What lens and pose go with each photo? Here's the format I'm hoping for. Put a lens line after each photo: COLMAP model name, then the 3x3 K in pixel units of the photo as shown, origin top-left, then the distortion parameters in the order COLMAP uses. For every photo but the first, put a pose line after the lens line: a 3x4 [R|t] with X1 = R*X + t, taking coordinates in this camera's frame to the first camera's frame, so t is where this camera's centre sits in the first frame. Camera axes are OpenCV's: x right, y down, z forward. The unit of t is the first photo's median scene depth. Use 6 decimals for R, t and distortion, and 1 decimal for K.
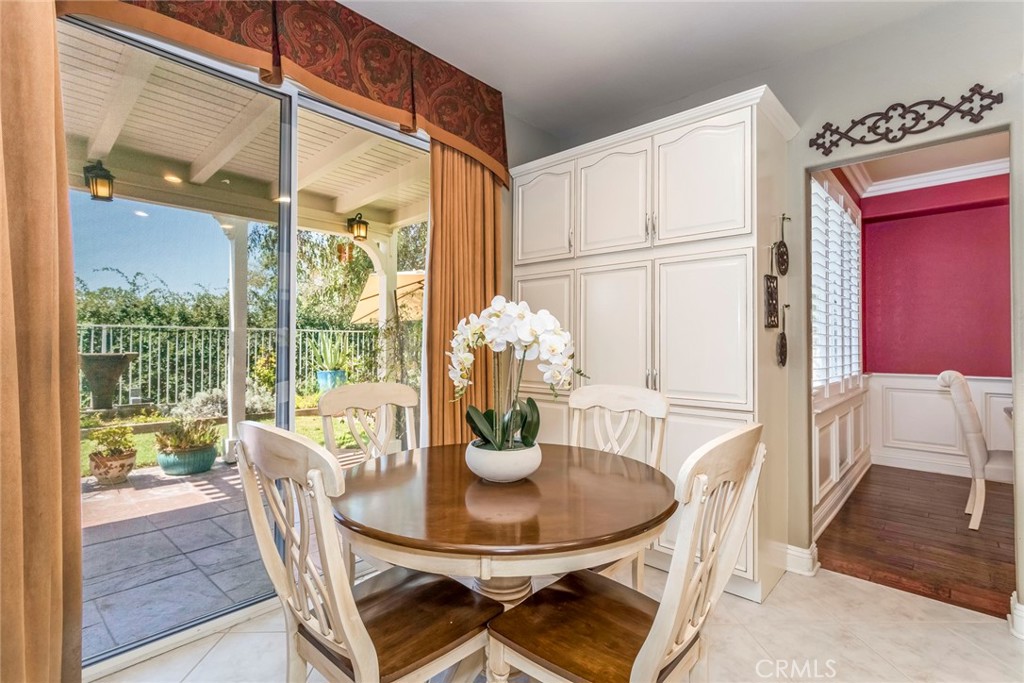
lens RADIAL K [[485.1, 0, 521.6], [0, 485.1, 336.2], [0, 0, 1]] dist [-0.010370, 0.011018]
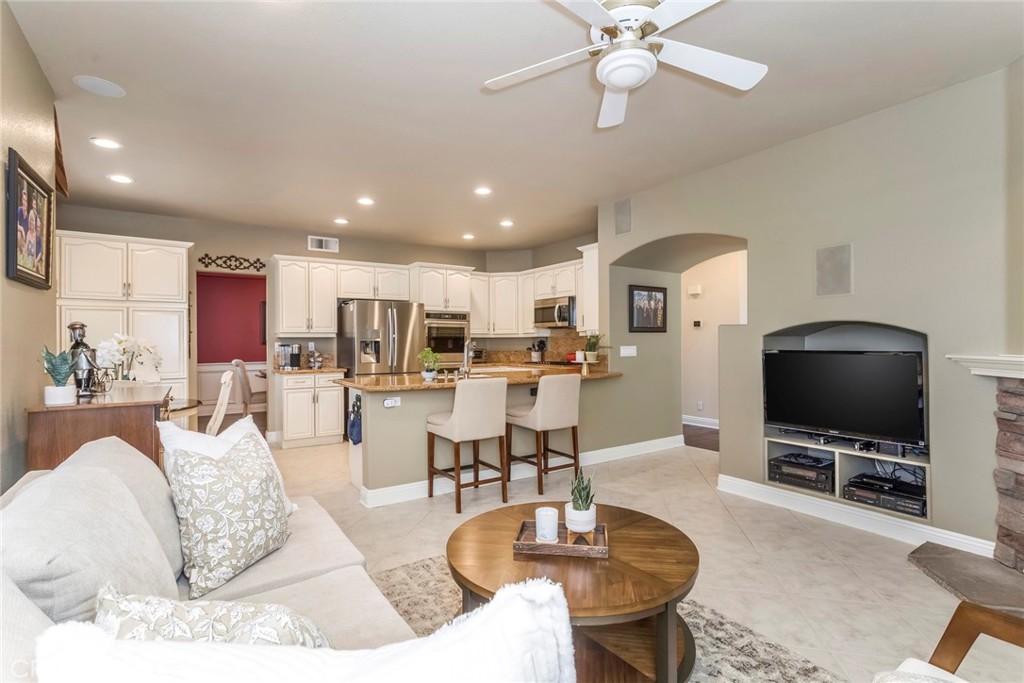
lens RADIAL K [[485.1, 0, 512.8], [0, 485.1, 336.8], [0, 0, 1]] dist [-0.010370, 0.011018]
pose [[0.241839, 0.003533, 0.970310, -1.301502], [-0.006594, 0.999976, -0.001998, -0.046612], [-0.970294, -0.005915, 0.241857, -1.021507]]
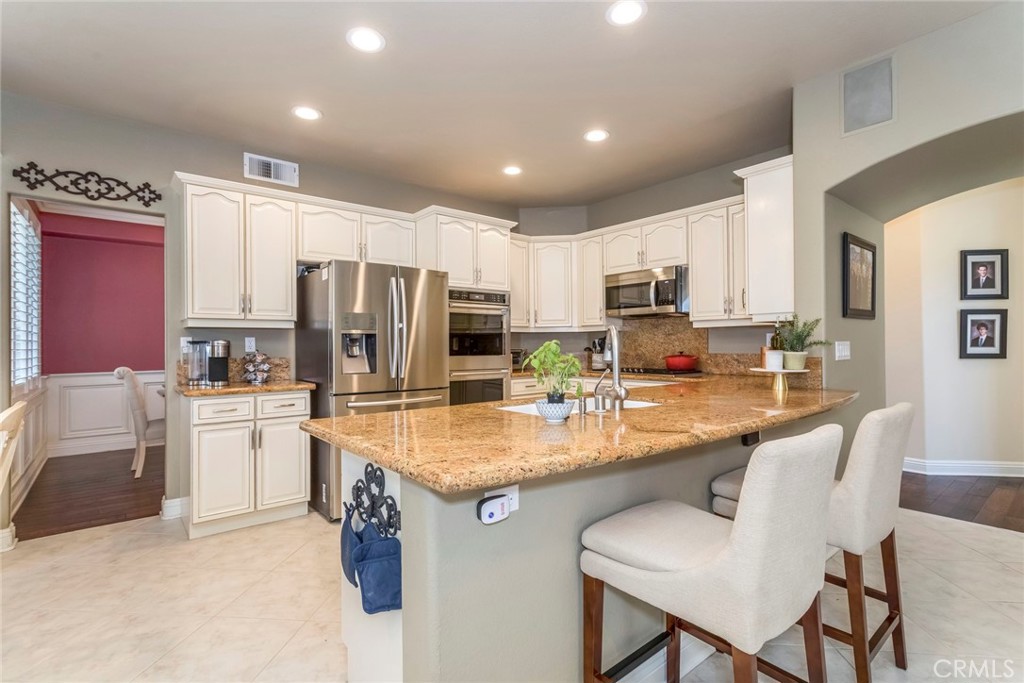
lens RADIAL K [[485.1, 0, 512.7], [0, 485.1, 338.1], [0, 0, 1]] dist [-0.010370, 0.011018]
pose [[0.146514, 0.007350, 0.989181, -0.382392], [-0.006385, 0.999959, -0.006484, -0.008574], [-0.989188, -0.005365, 0.146555, -0.354015]]
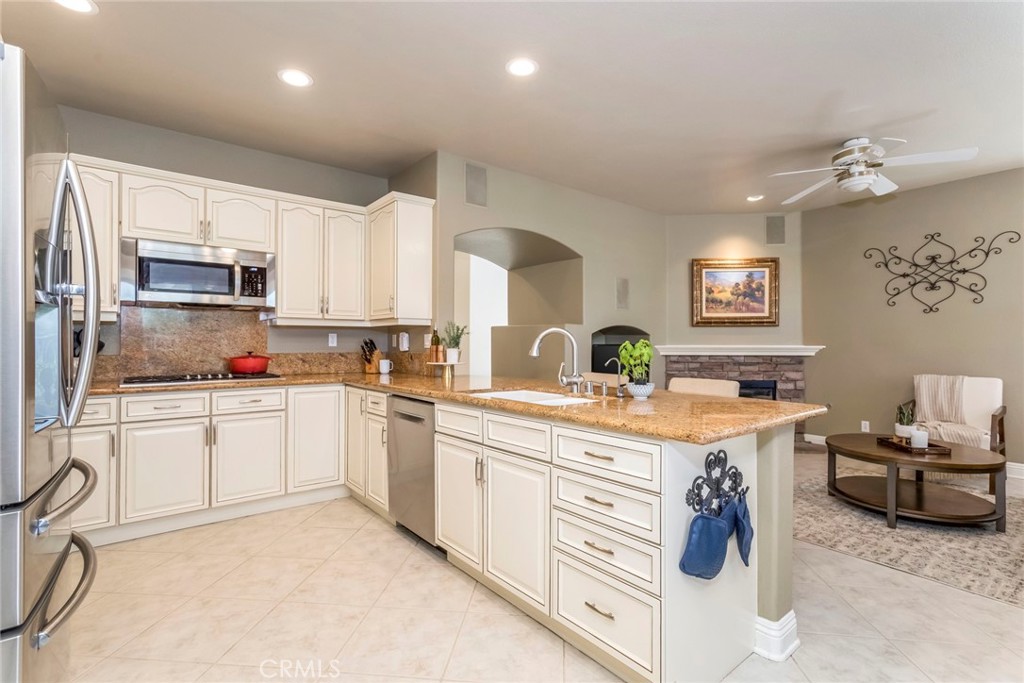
lens RADIAL K [[485.1, 0, 517.6], [0, 485.1, 341.9], [0, 0, 1]] dist [-0.010370, 0.011018]
pose [[-0.989693, -0.003035, 0.143170, 0.428705], [-0.005739, 0.999813, -0.018481, 0.017398], [-0.143087, -0.019112, -0.989525, 0.672438]]
